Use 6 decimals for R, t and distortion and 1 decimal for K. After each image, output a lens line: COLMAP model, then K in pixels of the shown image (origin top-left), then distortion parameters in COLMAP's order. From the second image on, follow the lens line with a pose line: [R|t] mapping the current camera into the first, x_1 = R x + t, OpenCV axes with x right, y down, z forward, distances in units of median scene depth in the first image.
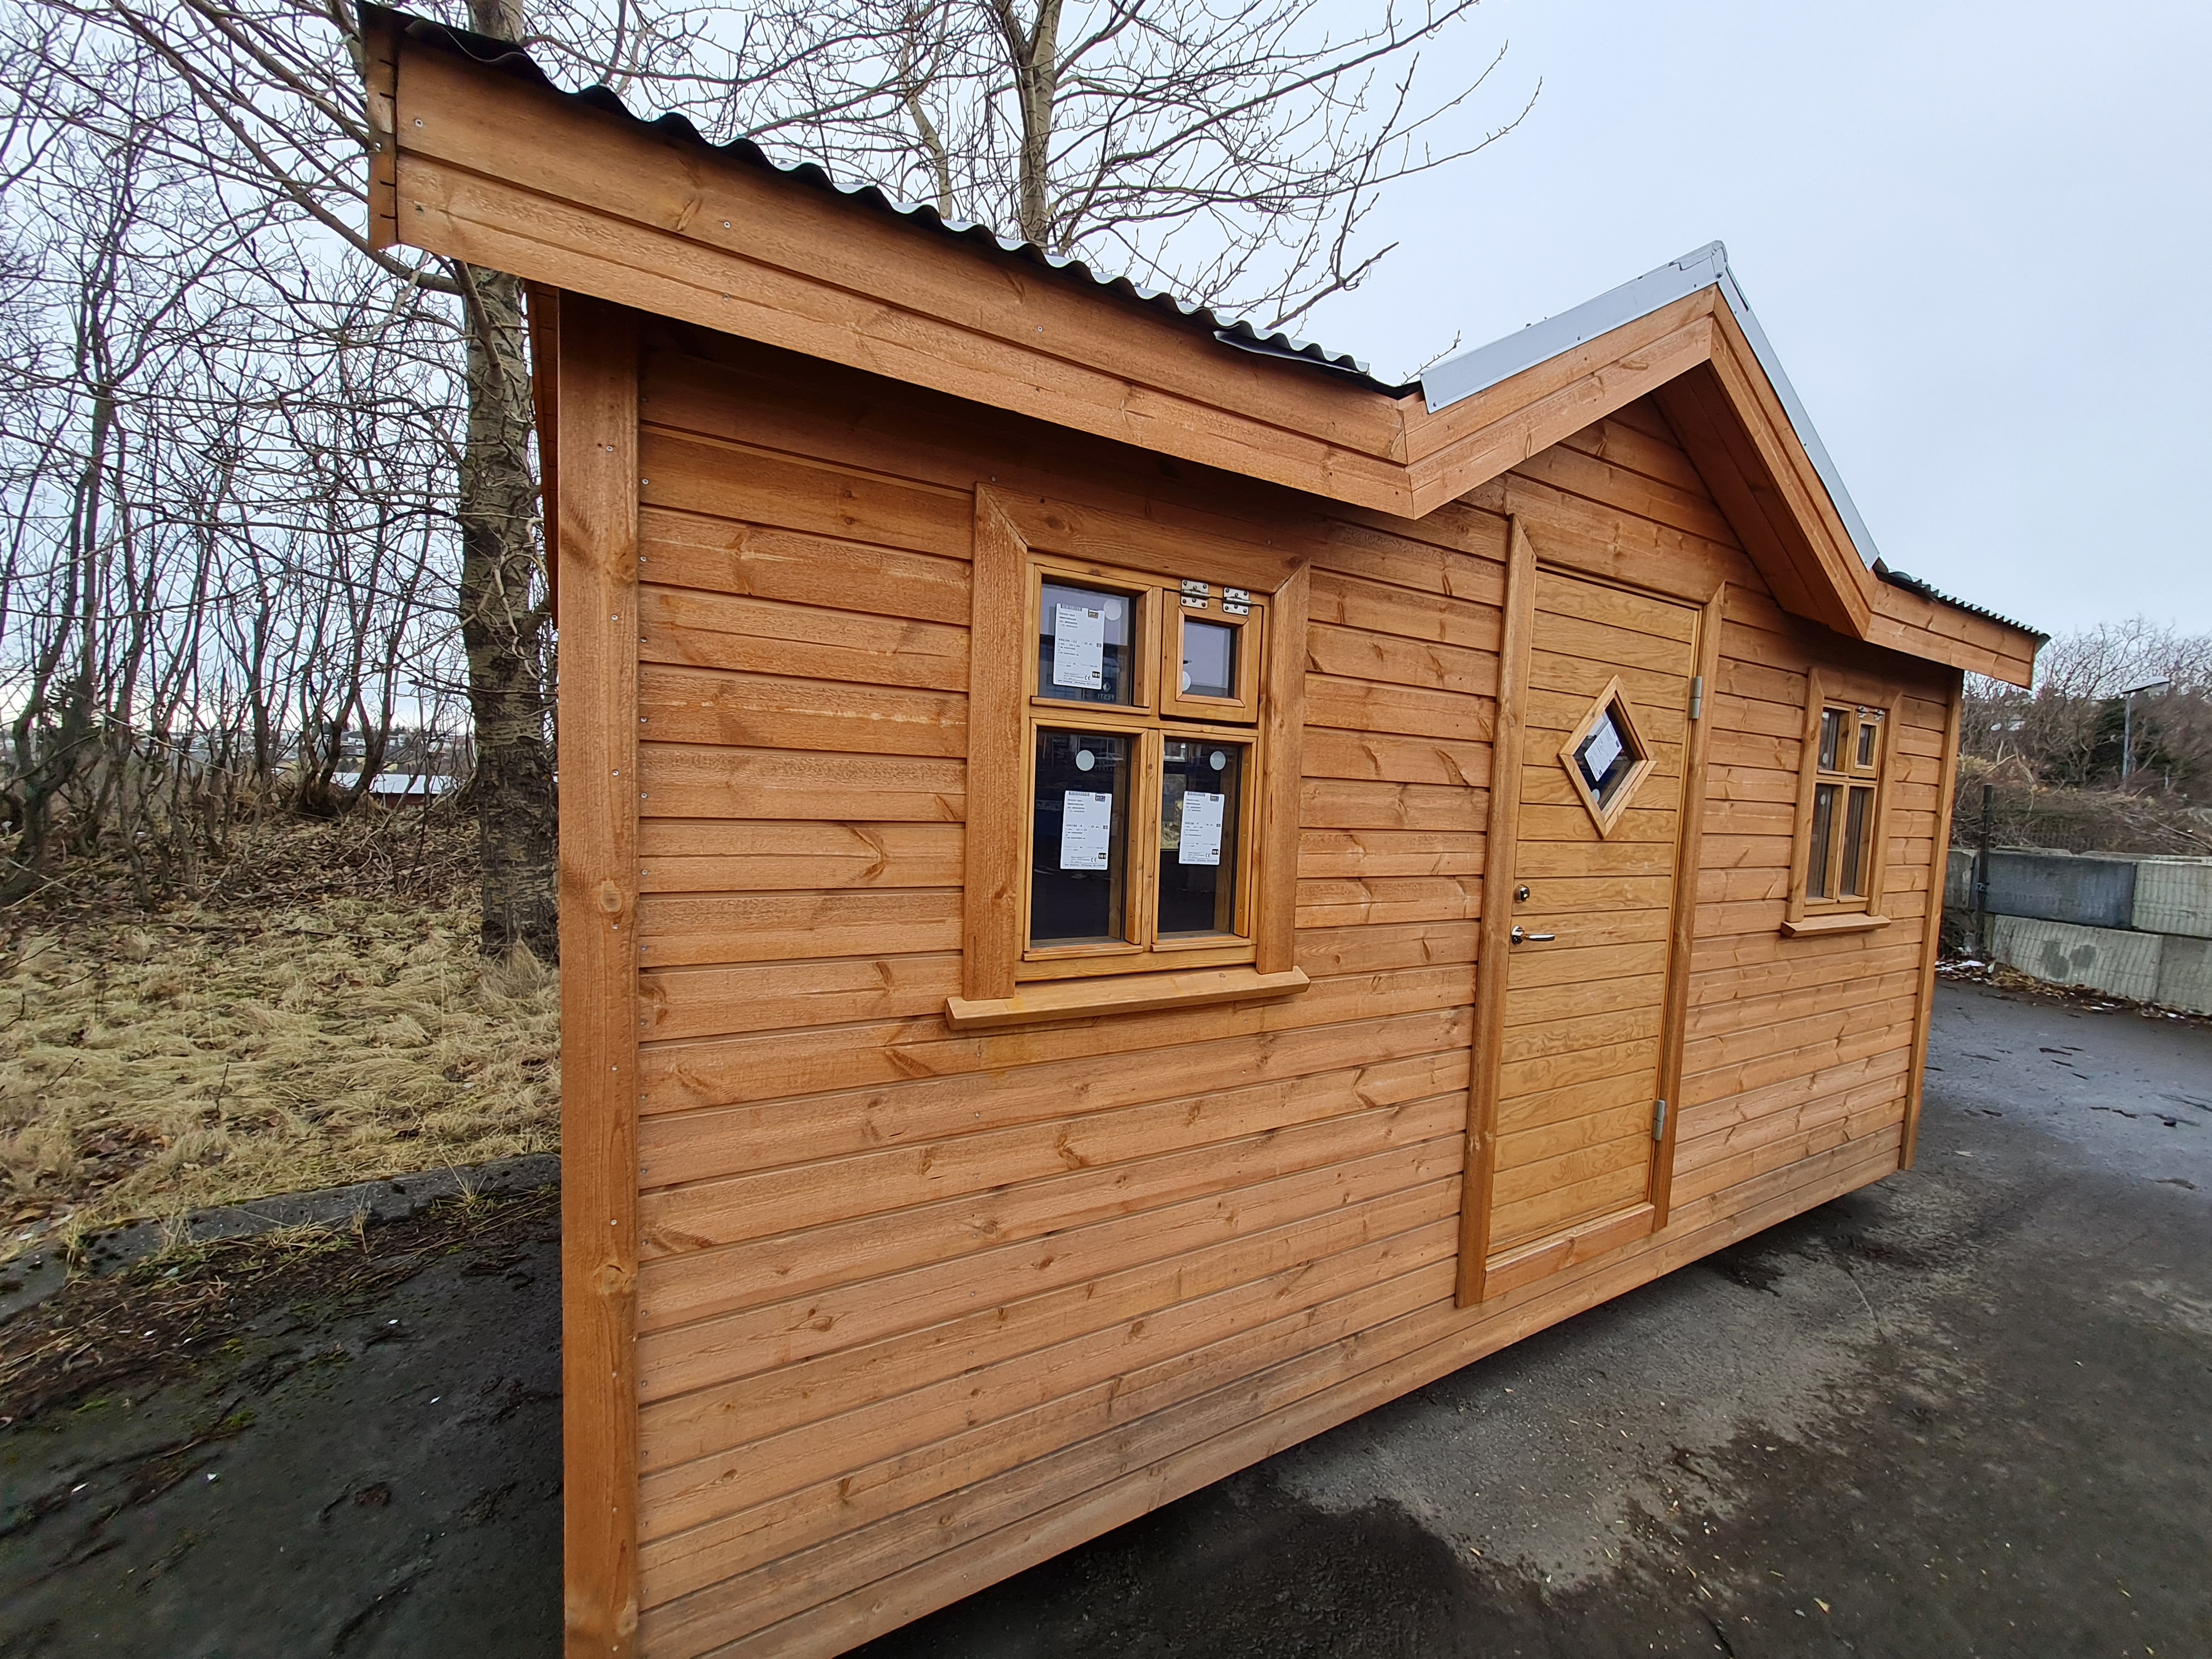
lens RADIAL K [[864.6, 0, 1120.7], [0, 864.6, 854.4], [0, 0, 1]] dist [0.007237, -0.000402]
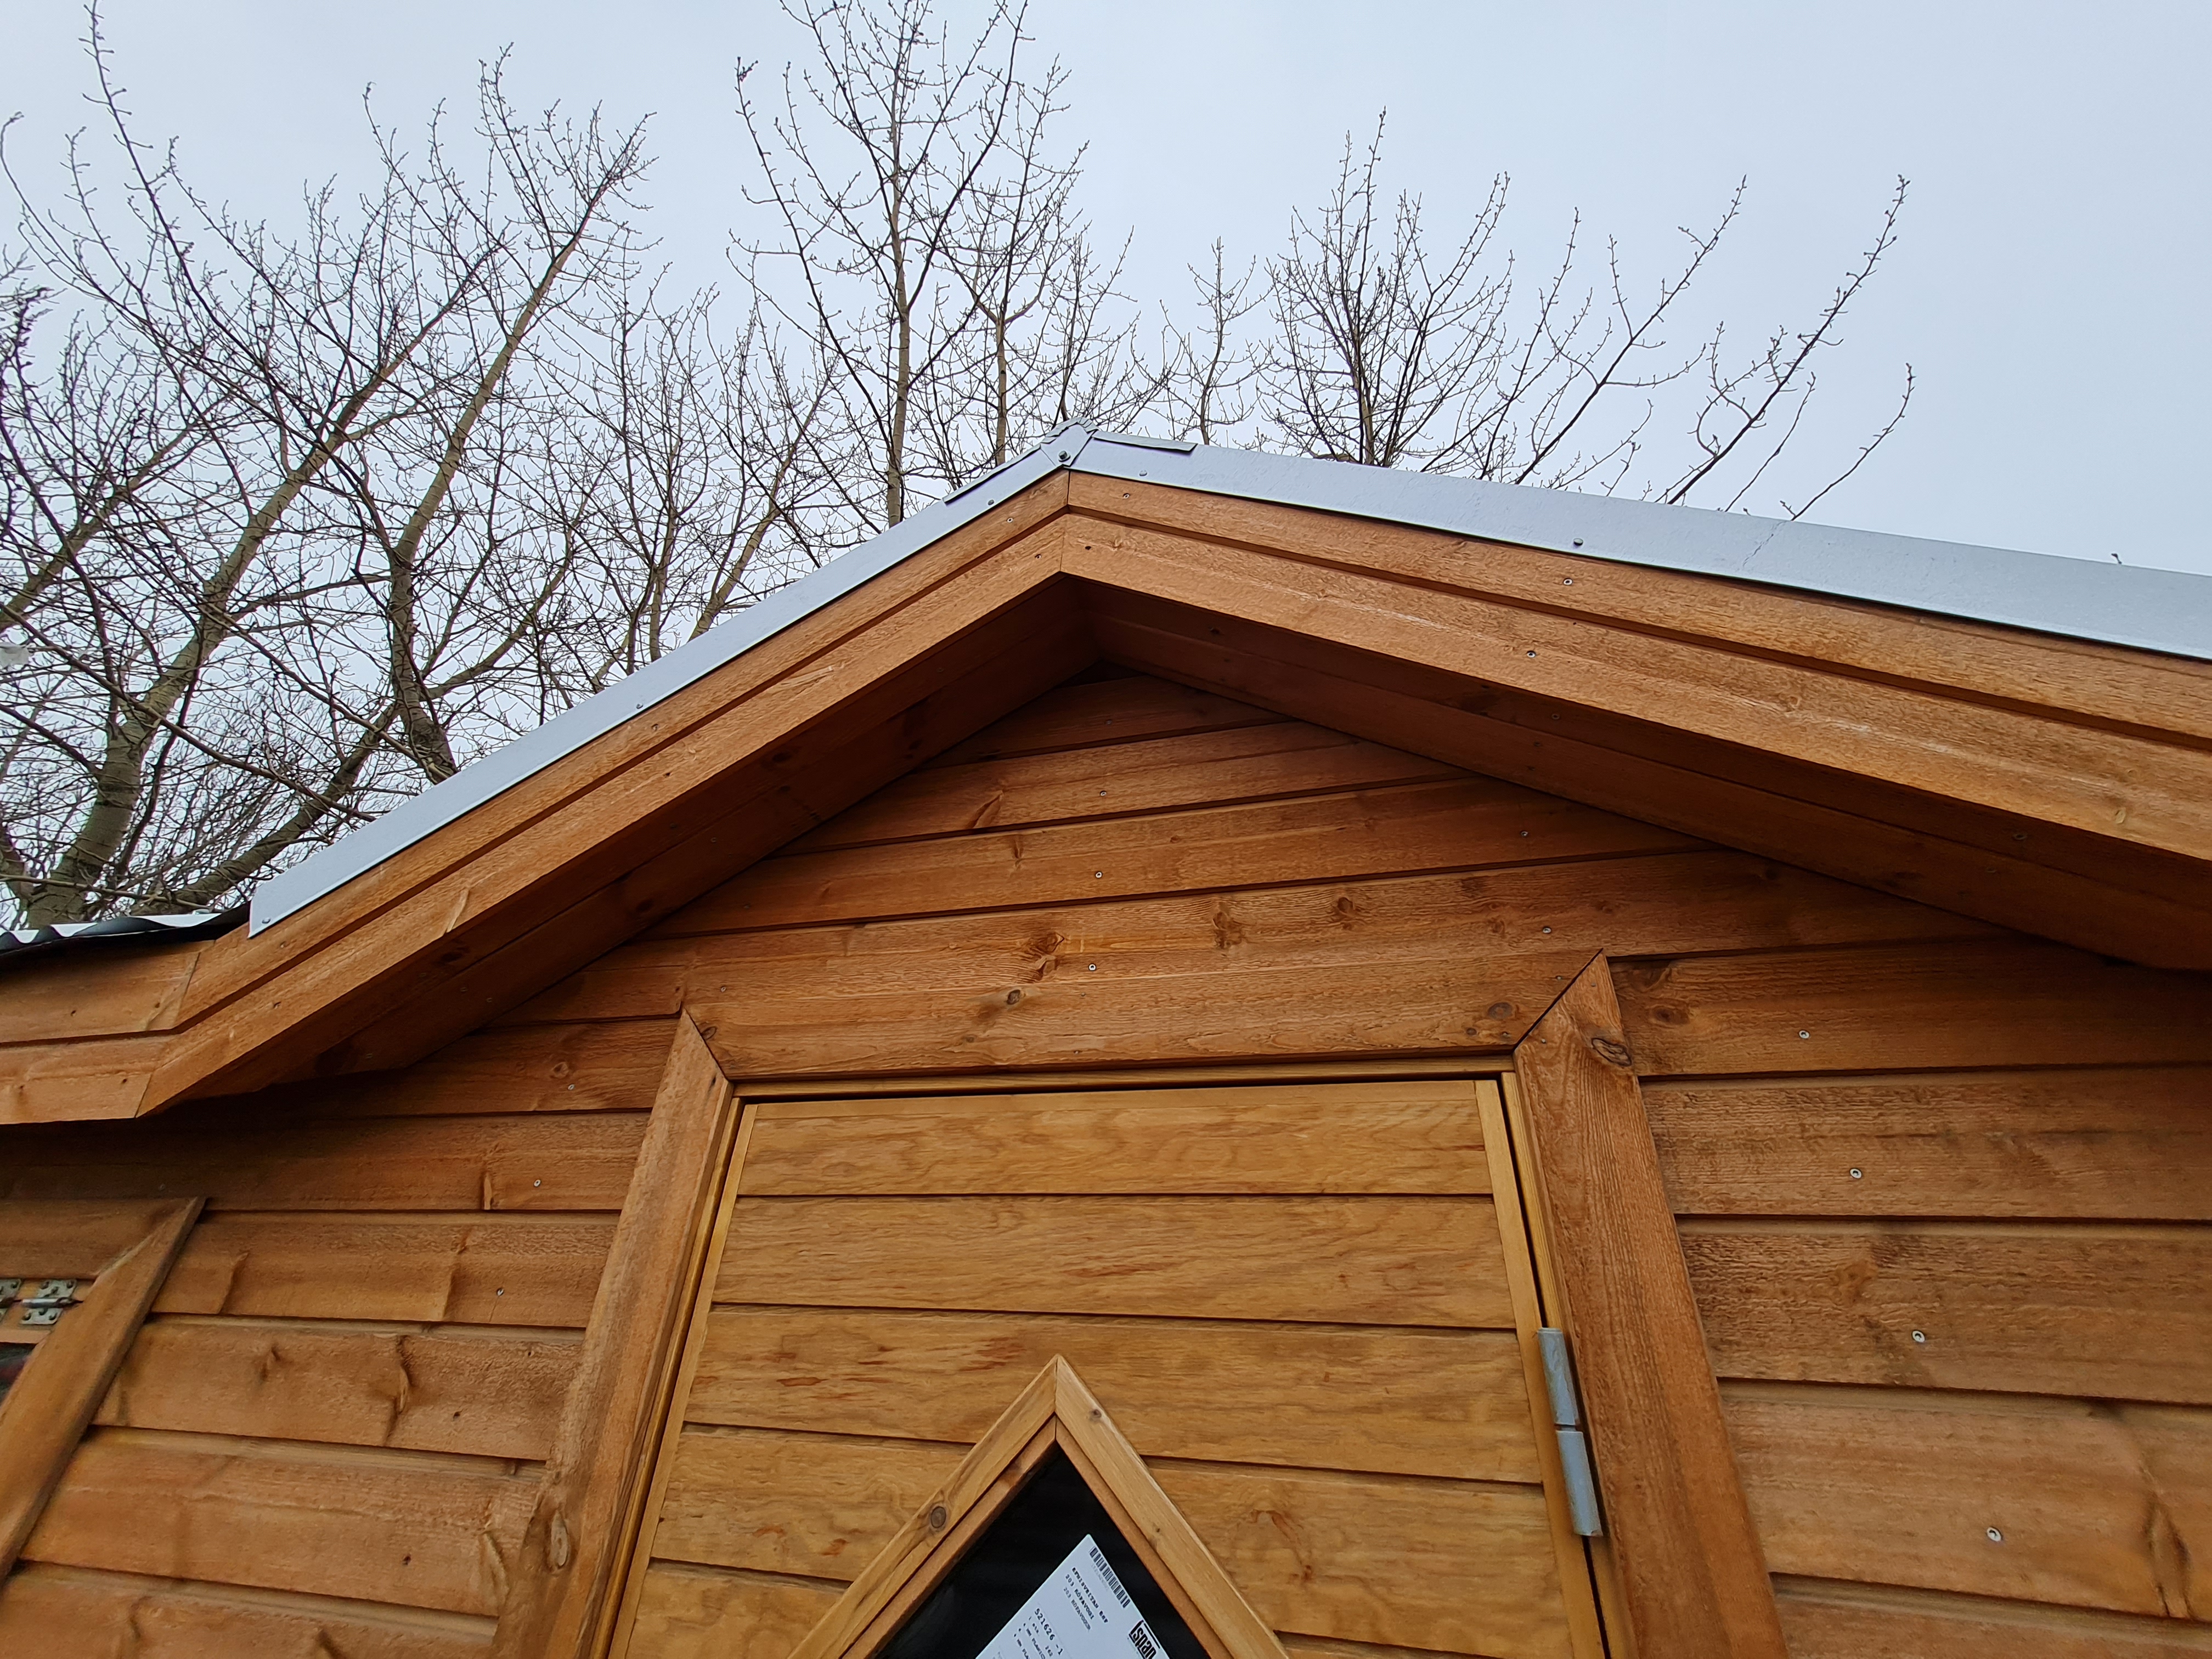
lens RADIAL K [[864.6, 0, 1120.7], [0, 864.6, 854.4], [0, 0, 1]] dist [0.007237, -0.000402]
pose [[0.705699, -0.362818, -0.608566, 0.852937], [-0.058572, 0.826121, -0.560441, -0.184439], [0.706087, 0.431147, 0.561741, 0.770064]]
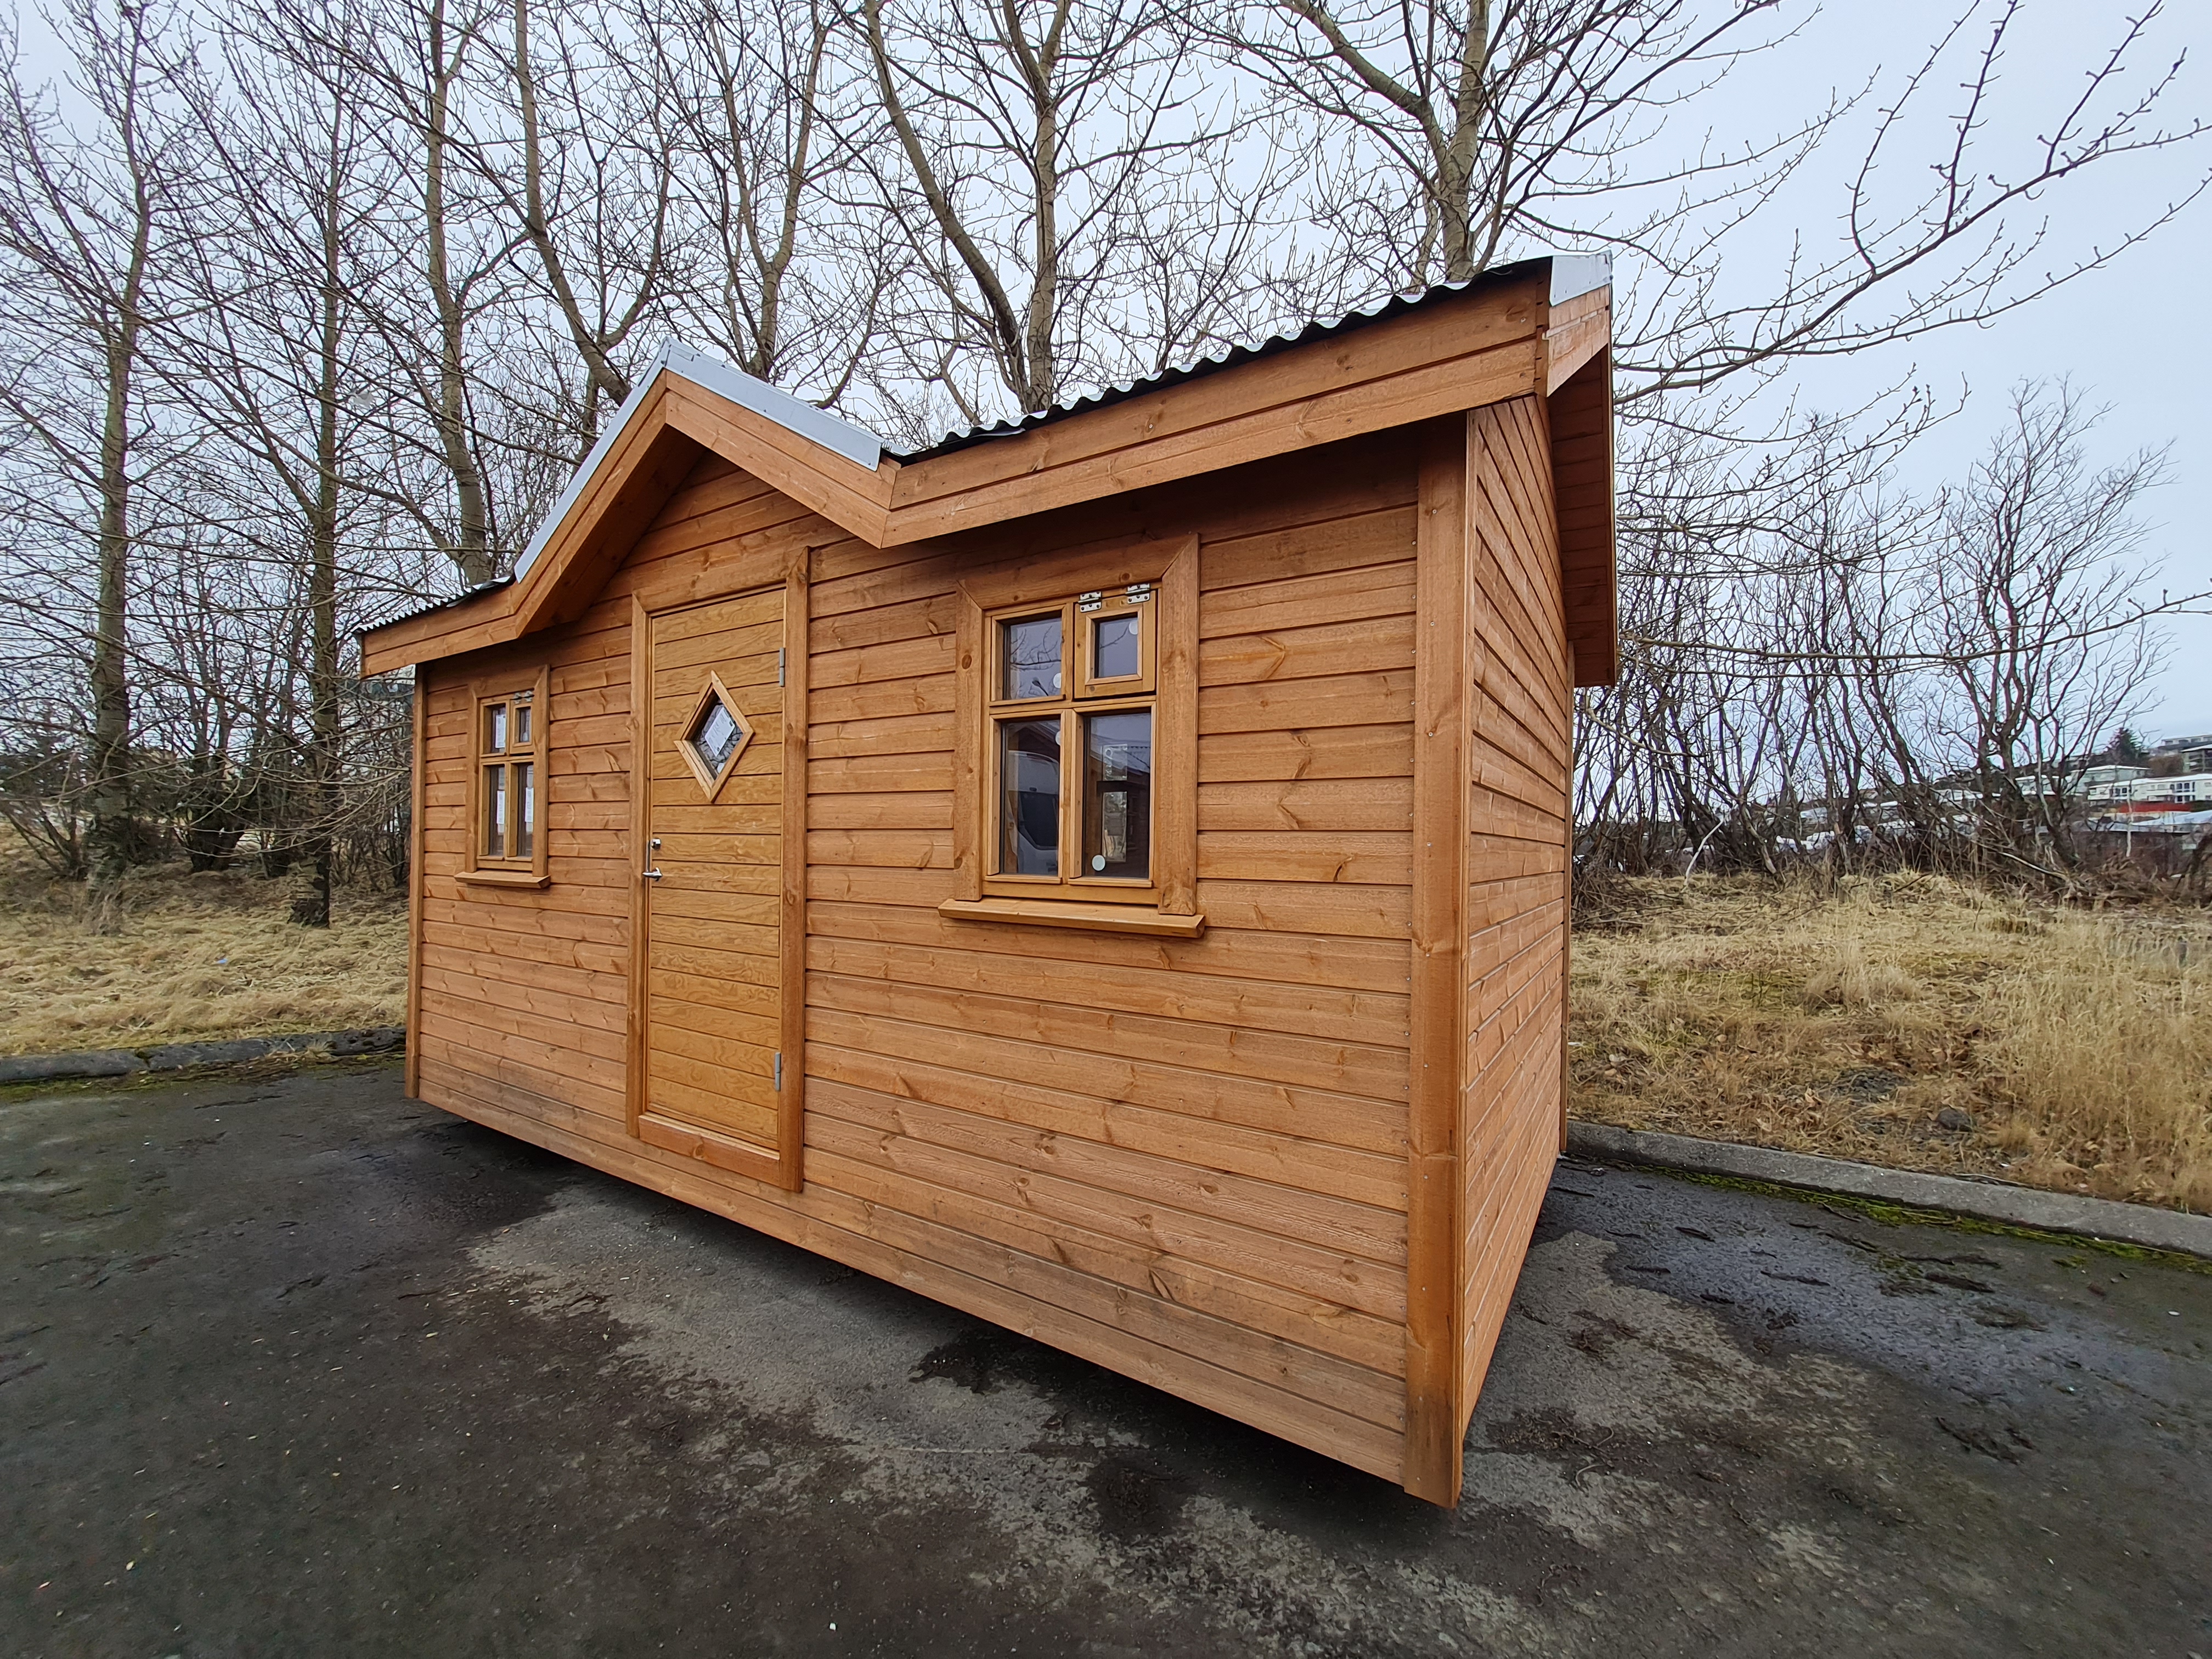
lens RADIAL K [[864.6, 0, 1120.7], [0, 864.6, 854.4], [0, 0, 1]] dist [0.007237, -0.000402]
pose [[0.463781, -0.028863, -0.885480, 1.957833], [-0.061407, 0.996018, -0.064629, 0.101501], [0.883819, 0.084349, 0.460162, 0.977391]]
